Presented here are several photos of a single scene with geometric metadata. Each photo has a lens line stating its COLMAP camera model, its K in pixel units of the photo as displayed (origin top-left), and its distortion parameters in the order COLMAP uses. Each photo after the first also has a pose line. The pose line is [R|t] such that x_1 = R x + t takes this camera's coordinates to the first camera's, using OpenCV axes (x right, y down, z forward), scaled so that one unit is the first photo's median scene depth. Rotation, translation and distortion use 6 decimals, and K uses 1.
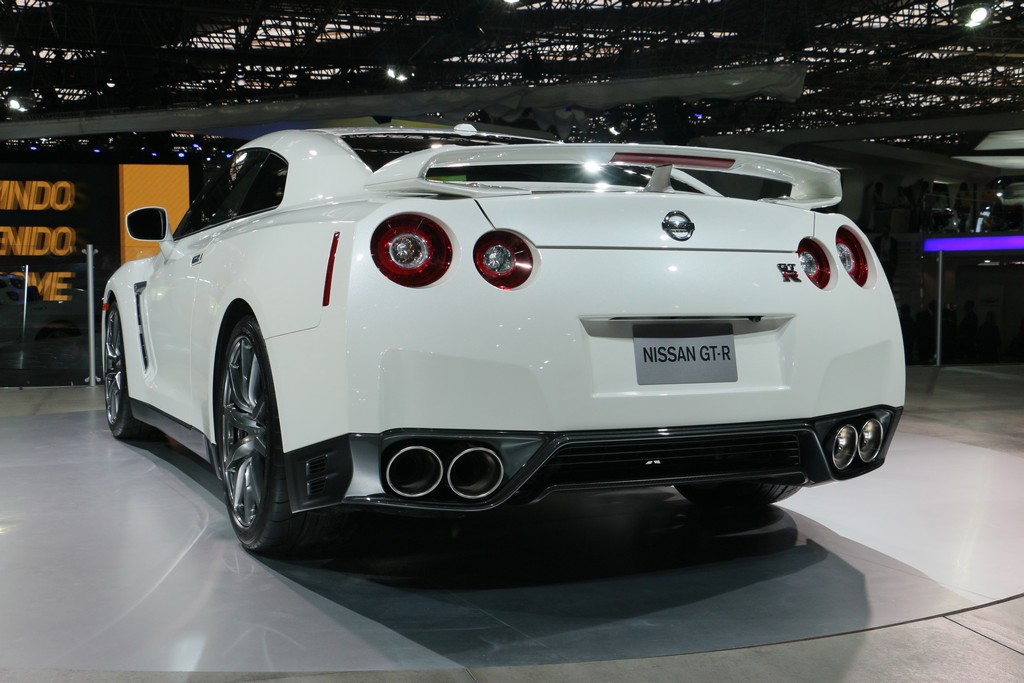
lens RADIAL K [[1278.9, 0, 512.0], [0, 1278.9, 341.5], [0, 0, 1]] dist [-0.076523, 0.563856]
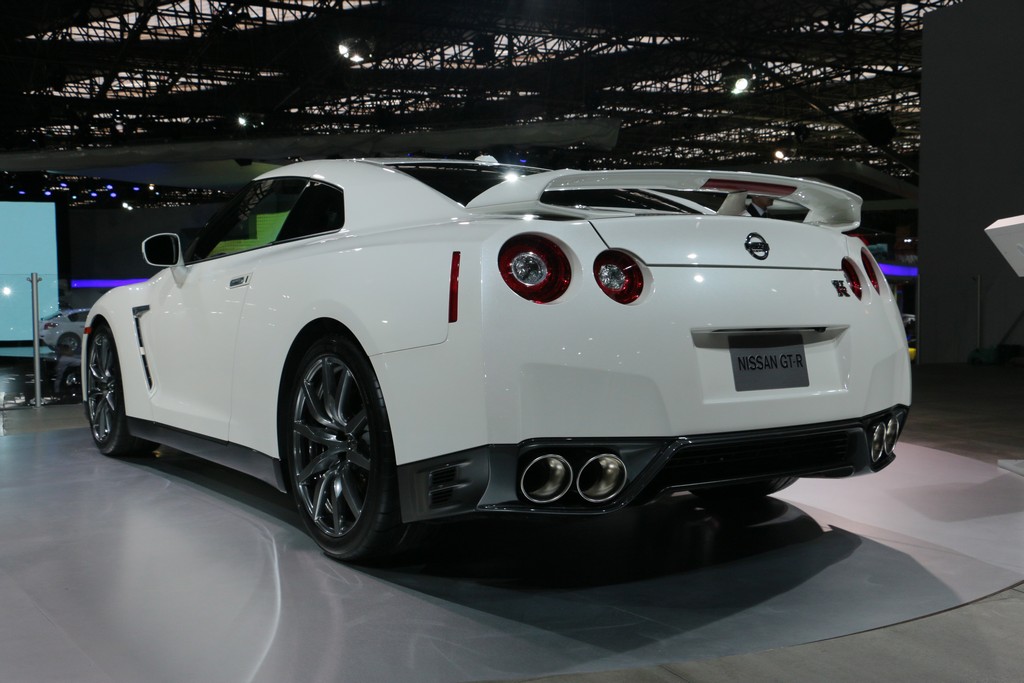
lens RADIAL K [[1108.5, 0, 512.0], [0, 1108.5, 341.5], [0, 0, 1]] dist [-0.109811, 0.365596]
pose [[0.986424, -0.015418, 0.163494, -0.192210], [0.017837, 0.999752, -0.013333, 0.000414], [-0.163248, 0.016068, 0.986454, 0.080167]]
